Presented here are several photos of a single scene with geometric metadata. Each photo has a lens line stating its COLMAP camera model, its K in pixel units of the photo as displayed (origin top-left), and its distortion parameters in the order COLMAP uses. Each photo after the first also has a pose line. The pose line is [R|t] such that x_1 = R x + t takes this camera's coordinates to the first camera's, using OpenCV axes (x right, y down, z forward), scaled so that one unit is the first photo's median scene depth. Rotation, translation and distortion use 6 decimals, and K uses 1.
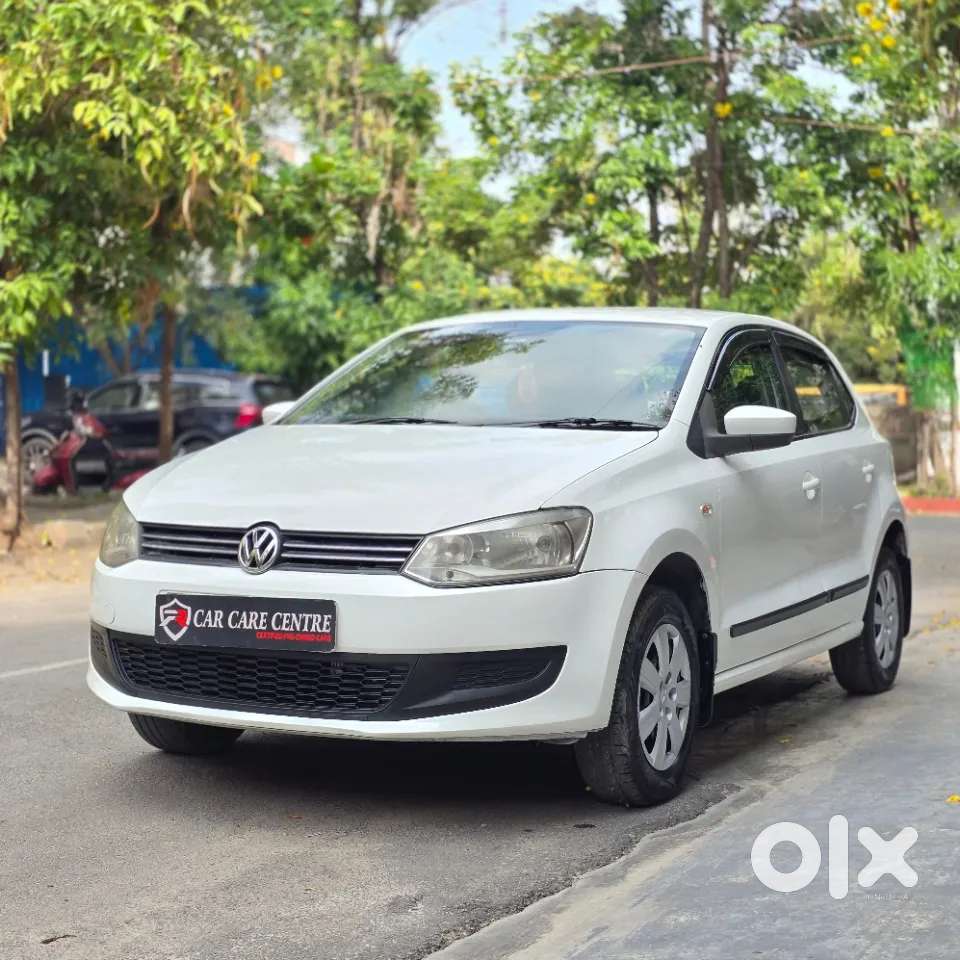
lens RADIAL K [[1662.8, 0, 470.2], [0, 1662.8, 472.7], [0, 0, 1]] dist [0.211929, 0.000000]
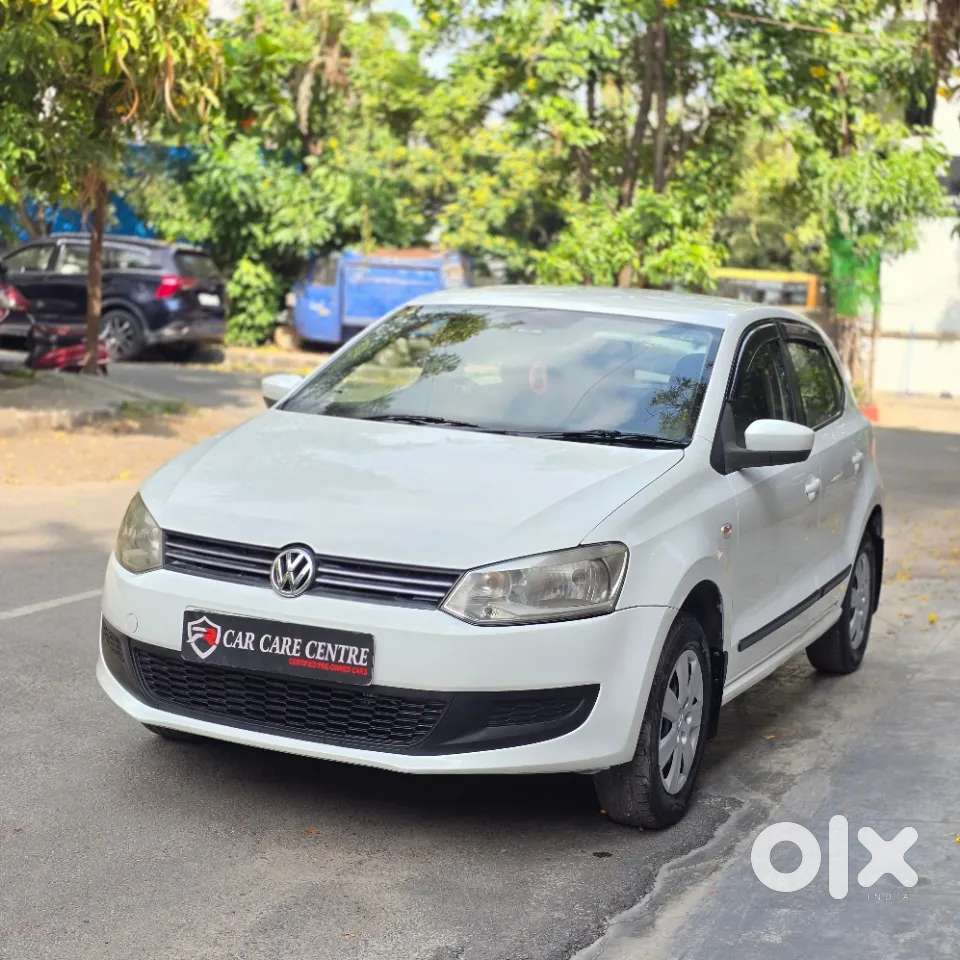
lens RADIAL K [[1662.8, 0, 460.9], [0, 1662.8, 461.2], [0, 0, 1]] dist [0.211929, 0.000000]
pose [[0.996822, 0.044351, 0.066176, -0.075781], [-0.050102, 0.994865, 0.087935, -0.088030], [-0.061937, -0.090971, 0.993926, 0.015627]]
